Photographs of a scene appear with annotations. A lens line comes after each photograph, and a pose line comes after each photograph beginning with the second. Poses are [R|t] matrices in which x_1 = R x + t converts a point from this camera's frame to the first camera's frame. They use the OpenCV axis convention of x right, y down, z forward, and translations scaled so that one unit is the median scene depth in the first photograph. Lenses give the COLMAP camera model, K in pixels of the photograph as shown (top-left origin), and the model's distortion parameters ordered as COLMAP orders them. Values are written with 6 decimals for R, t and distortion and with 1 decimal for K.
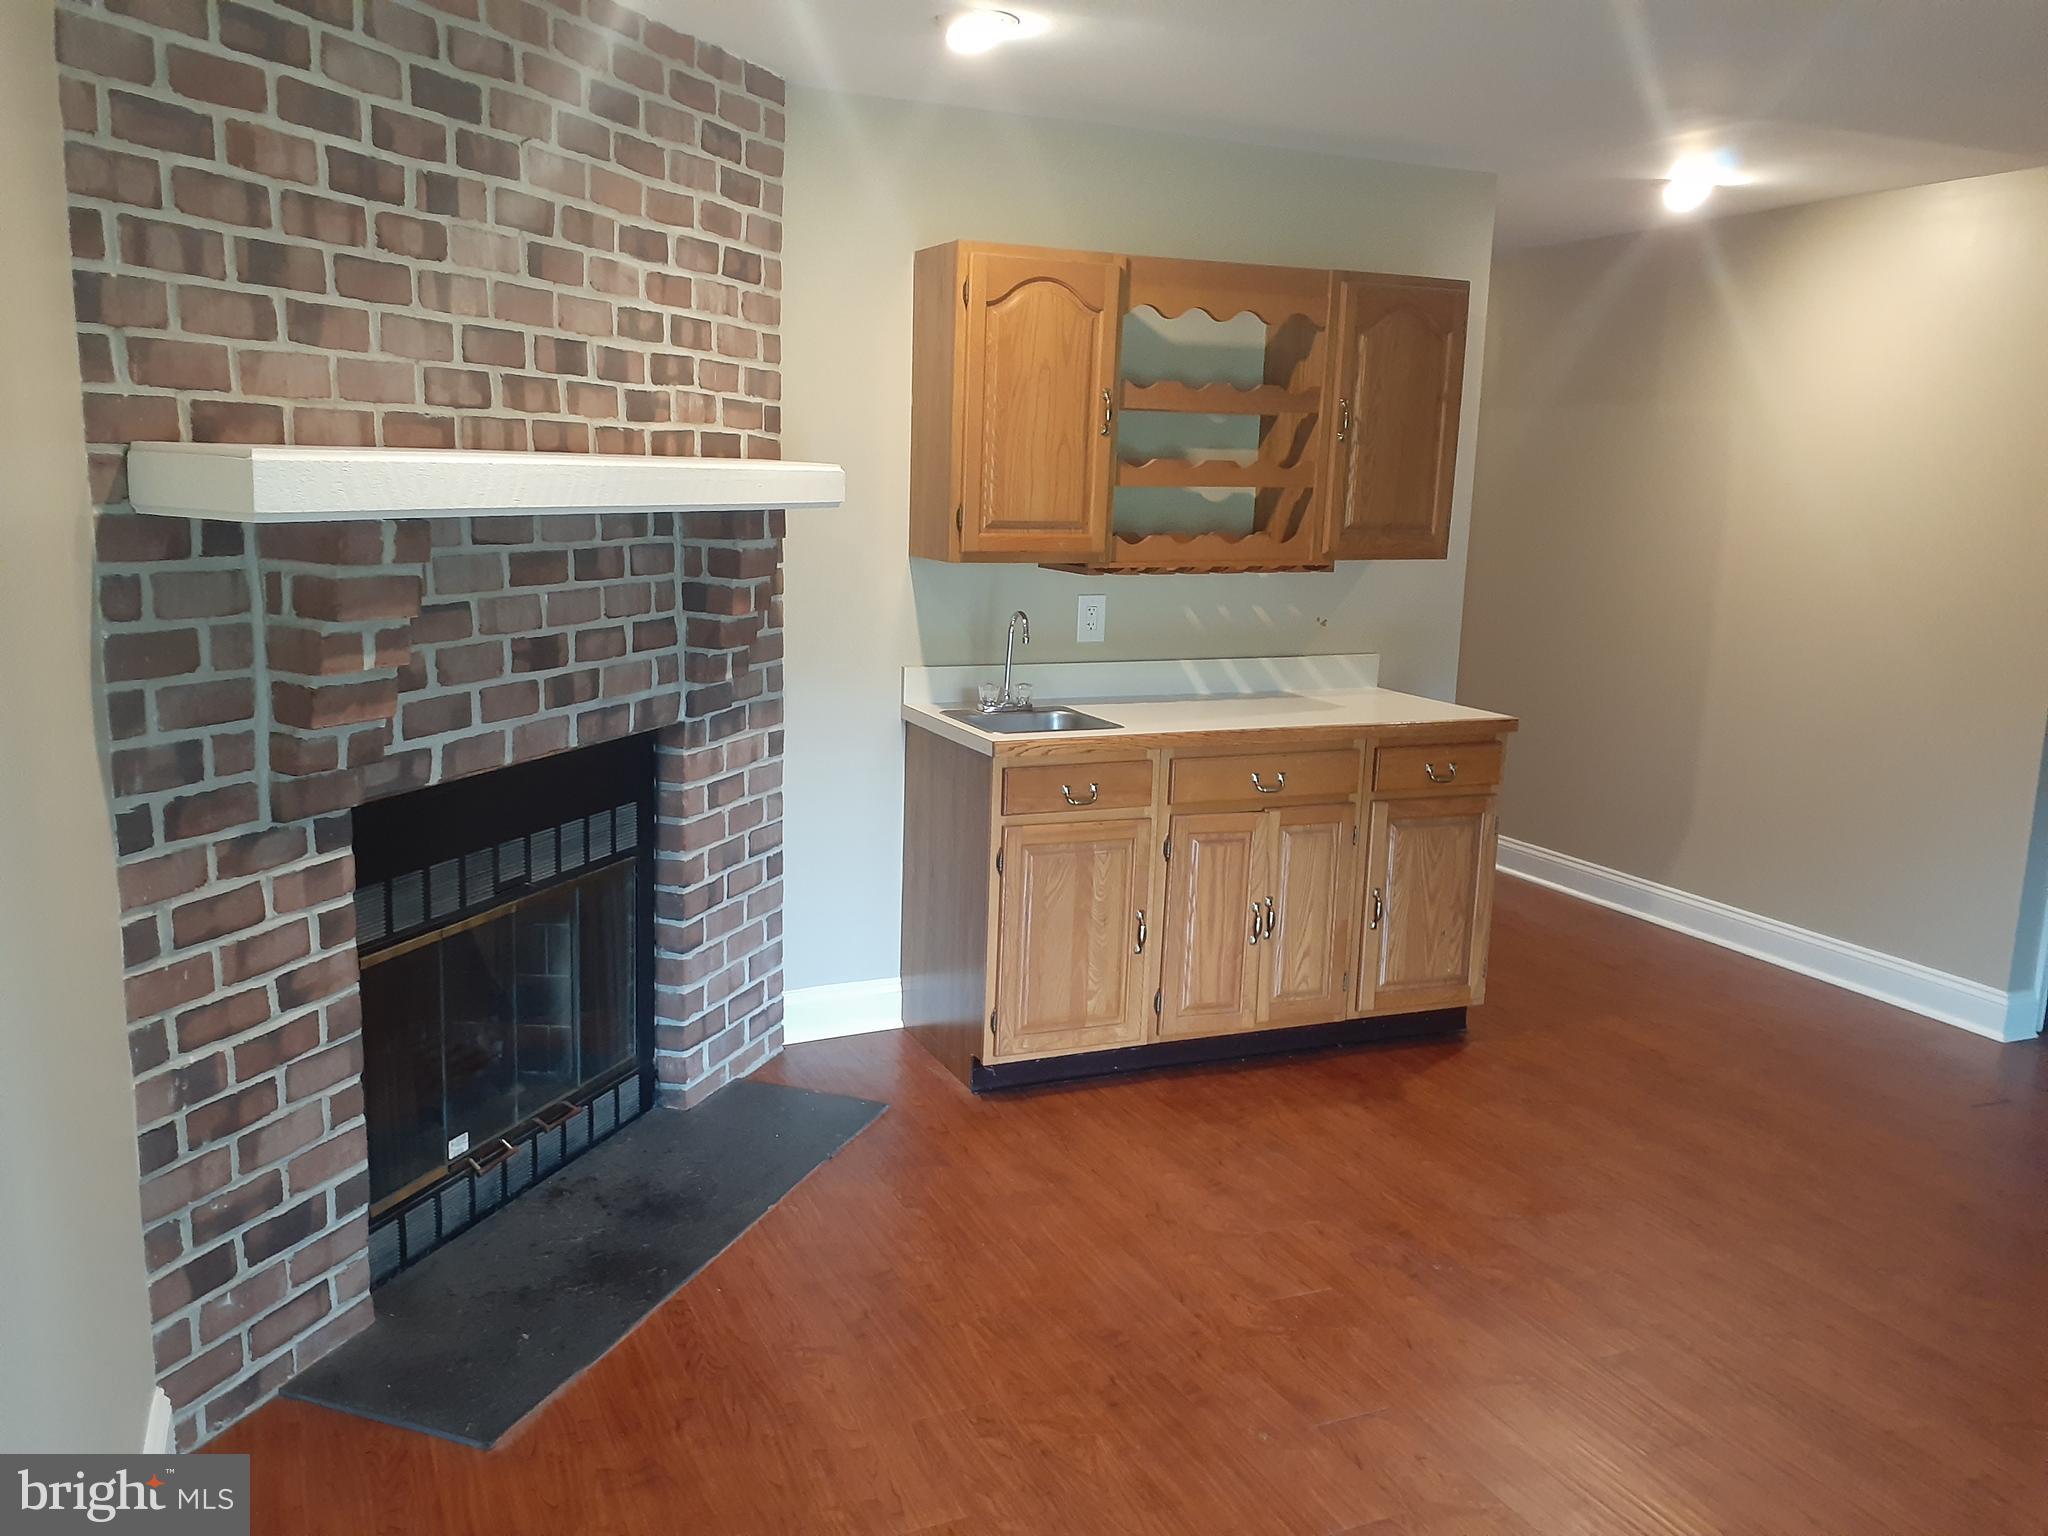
lens RADIAL K [[1622.4, 0, 1032.3], [0, 1622.4, 755.7], [0, 0, 1]] dist [0.099882, -0.165662]
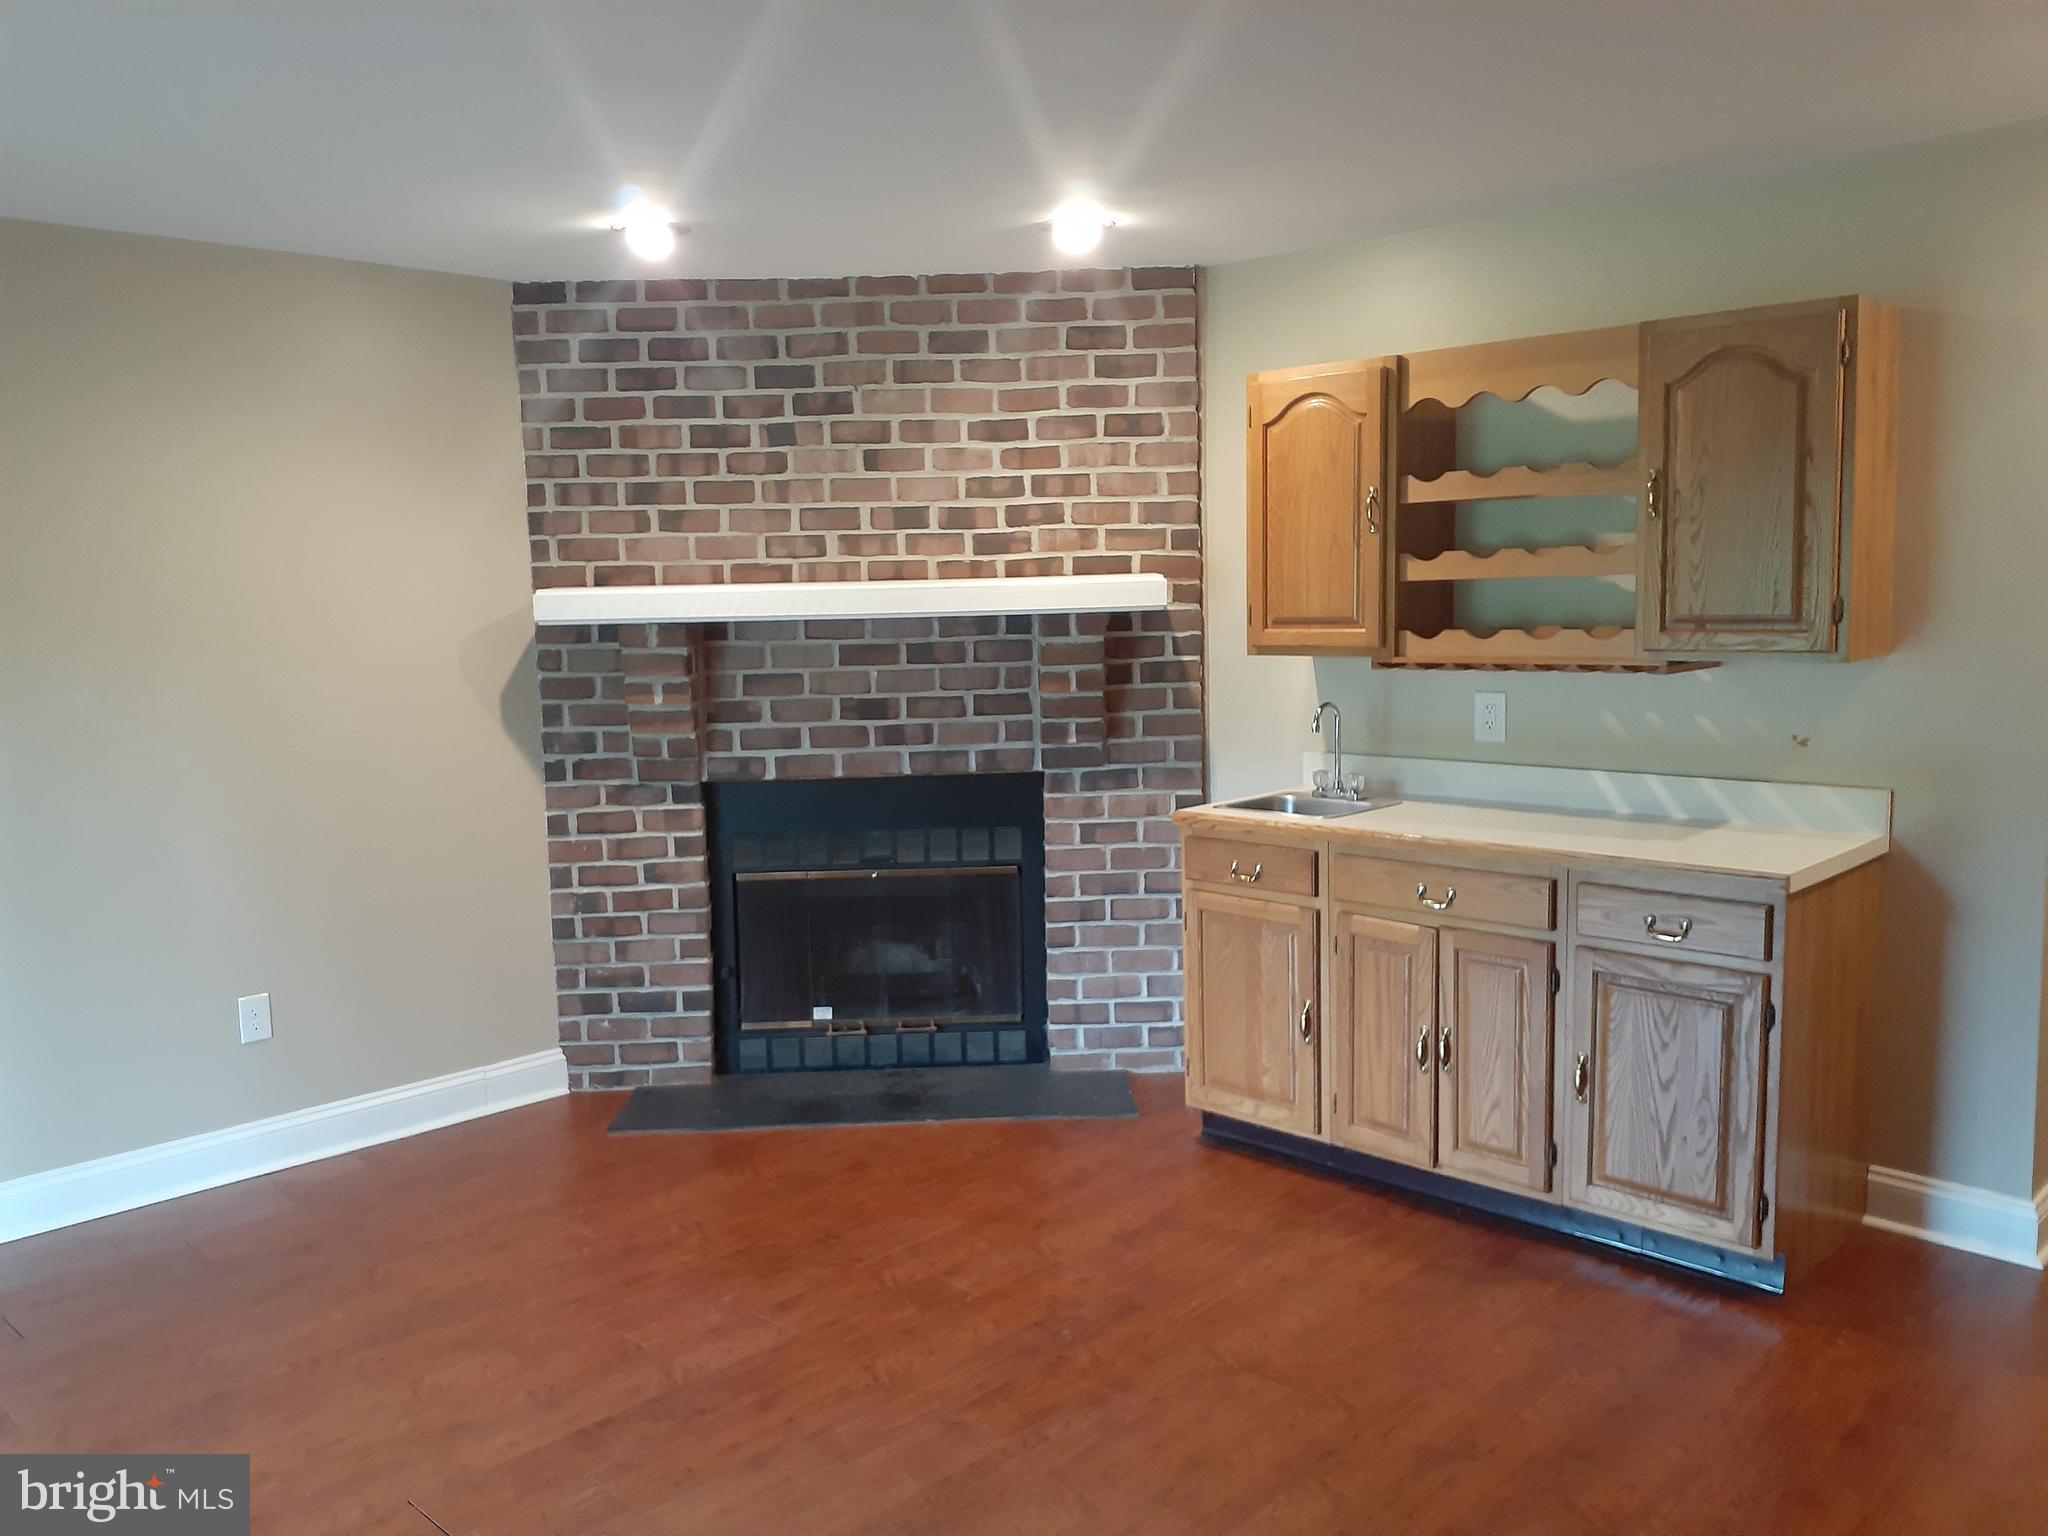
lens RADIAL K [[1622.4, 0, 1002.6], [0, 1622.4, 762.0], [0, 0, 1]] dist [0.099882, -0.165662]
pose [[0.369049, 0.065073, -0.927129, 1.258265], [-0.128370, 0.991554, 0.018496, -0.061607], [0.920502, 0.112189, 0.374285, 0.585395]]
